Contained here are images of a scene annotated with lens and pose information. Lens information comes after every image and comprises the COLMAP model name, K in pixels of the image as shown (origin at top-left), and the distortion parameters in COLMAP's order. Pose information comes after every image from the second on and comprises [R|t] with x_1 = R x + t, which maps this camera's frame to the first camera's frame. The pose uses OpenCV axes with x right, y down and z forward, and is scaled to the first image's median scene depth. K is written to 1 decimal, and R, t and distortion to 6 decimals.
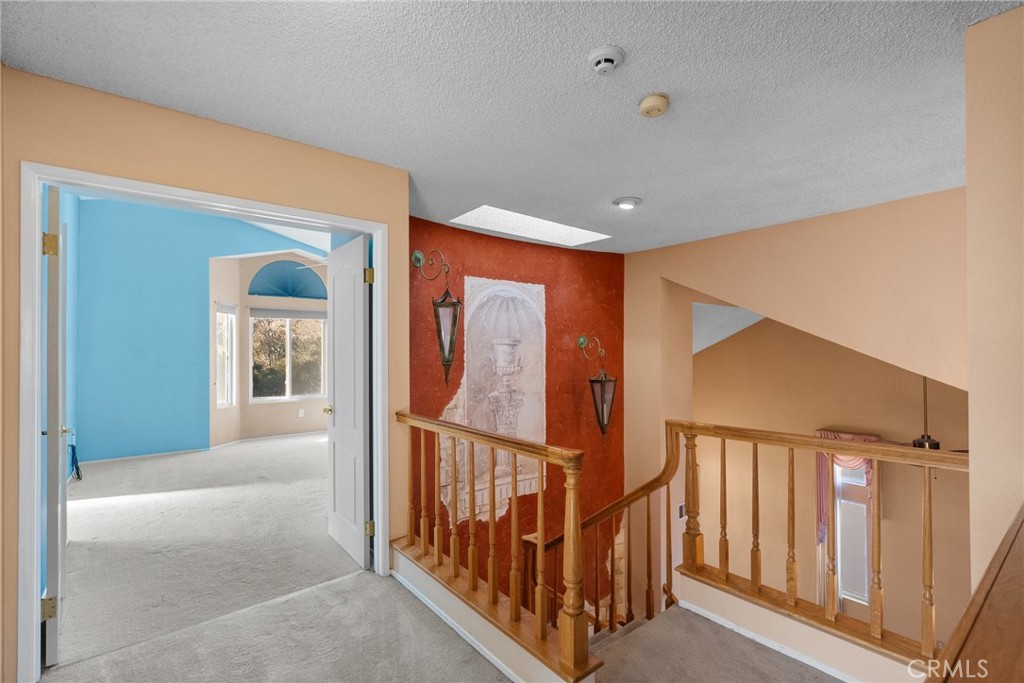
lens RADIAL K [[465.6, 0, 509.7], [0, 465.6, 350.9], [0, 0, 1]] dist [-0.001488, 0.000801]
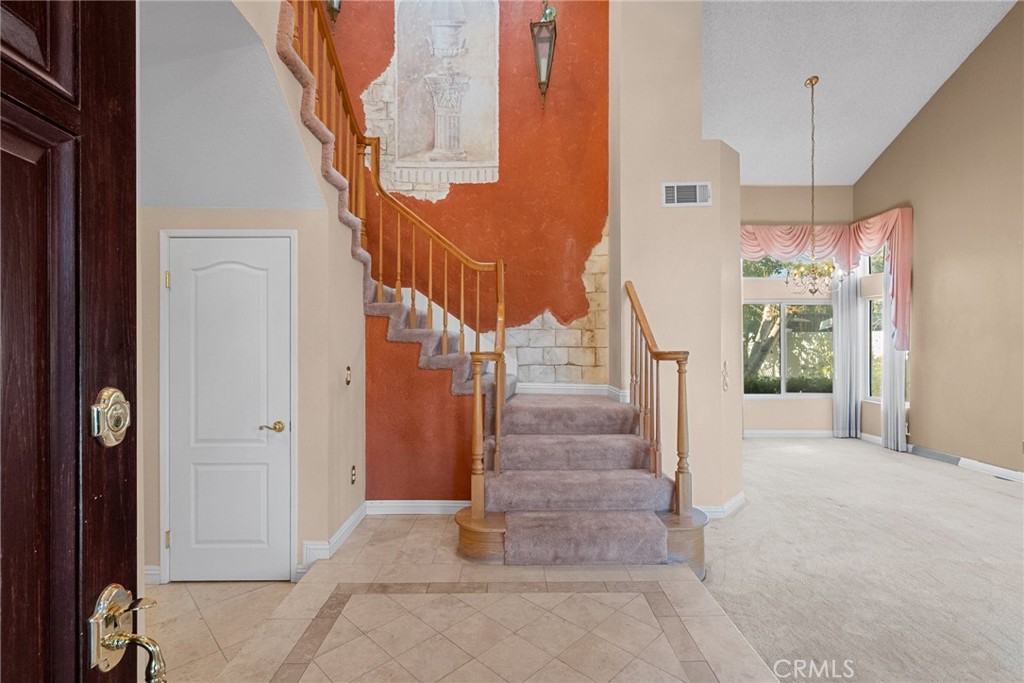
lens RADIAL K [[465.6, 0, 509.7], [0, 465.6, 350.9], [0, 0, 1]] dist [-0.001488, 0.000801]
pose [[0.783531, 0.009254, -0.621283, 0.713742], [0.003137, 0.999817, 0.018849, 0.655021], [0.621344, -0.016718, 0.783359, 0.303905]]
